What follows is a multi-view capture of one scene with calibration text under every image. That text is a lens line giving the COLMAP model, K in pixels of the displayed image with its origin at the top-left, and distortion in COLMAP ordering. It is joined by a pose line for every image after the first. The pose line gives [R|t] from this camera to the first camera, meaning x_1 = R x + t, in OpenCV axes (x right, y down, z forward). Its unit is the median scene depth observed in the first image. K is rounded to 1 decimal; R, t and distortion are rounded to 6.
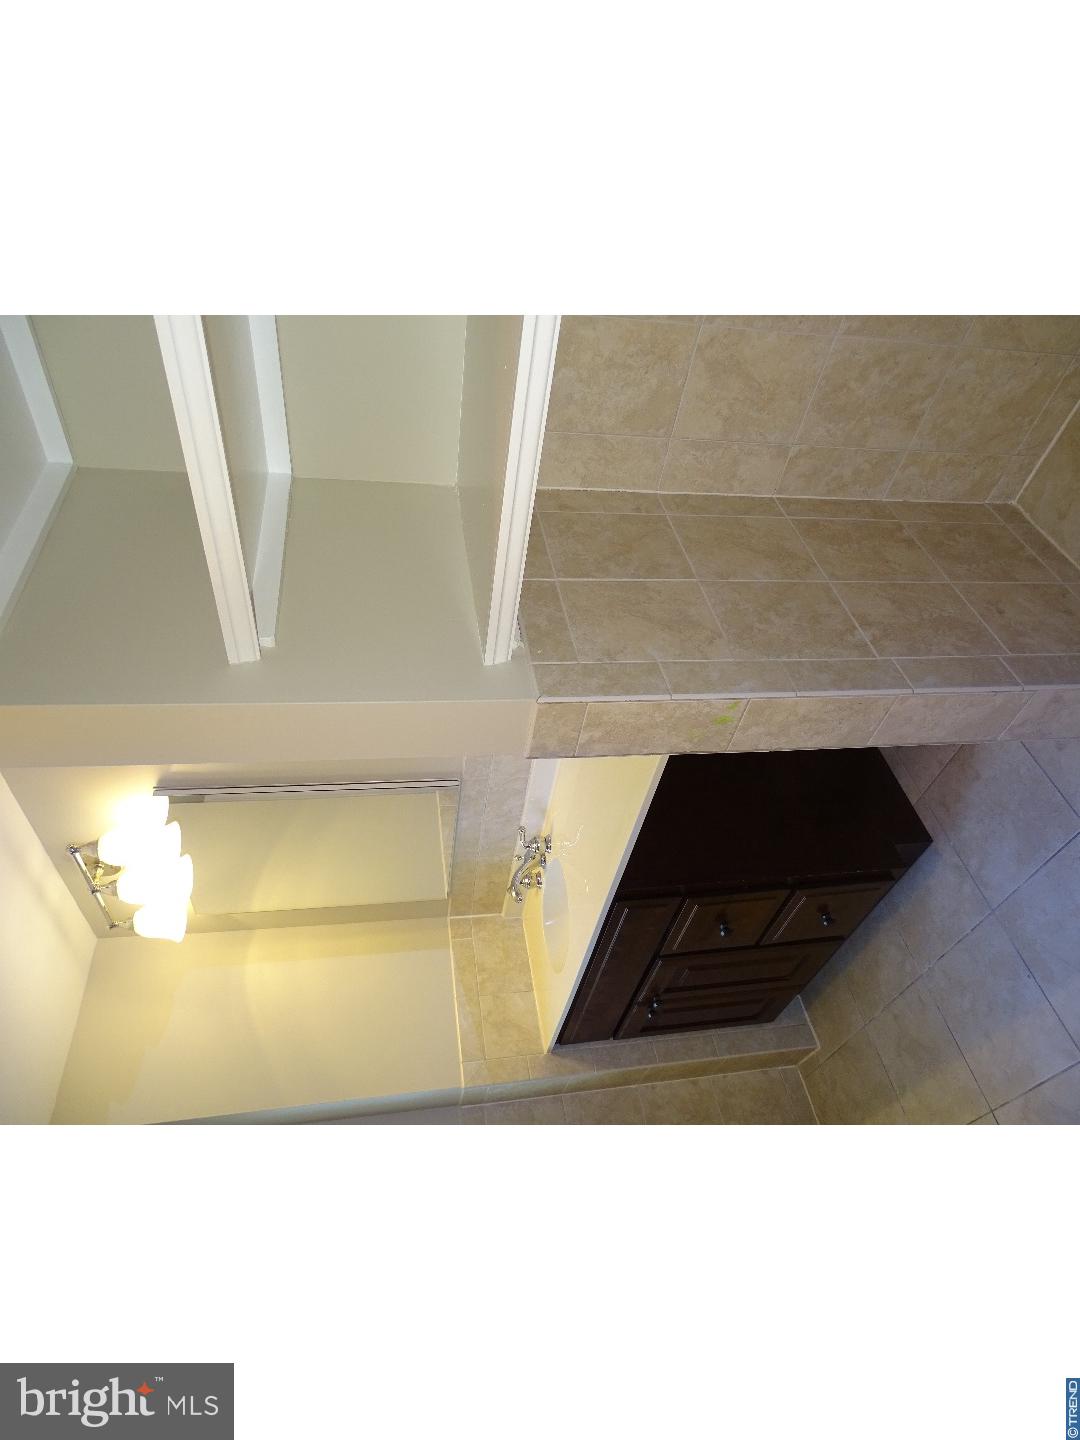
lens RADIAL K [[780.6, 0, 540.0], [0, 780.6, 719.6], [0, 0, 1]] dist [0.001190, 0.000577]
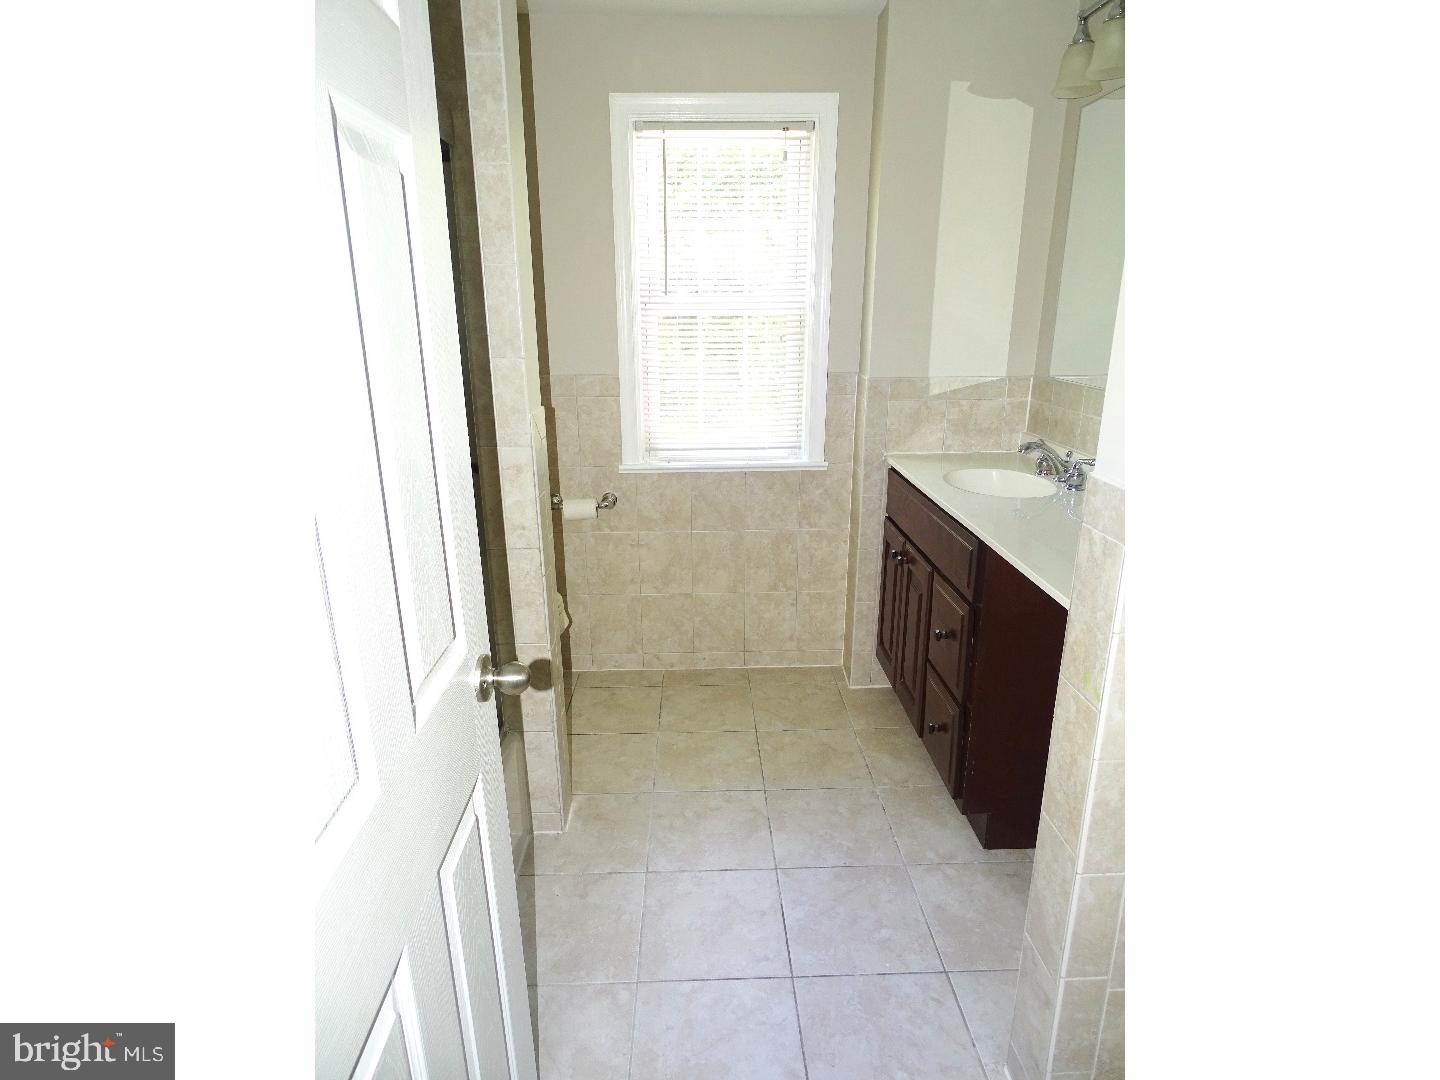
lens RADIAL K [[780.6, 0, 719.1], [0, 780.6, 539.8], [0, 0, 1]] dist [0.001190, 0.000577]
pose [[-0.147407, 0.977214, 0.152719, -0.011224], [-0.750107, -0.211094, 0.626721, -0.153507], [0.644679, -0.022172, 0.764132, -0.022724]]
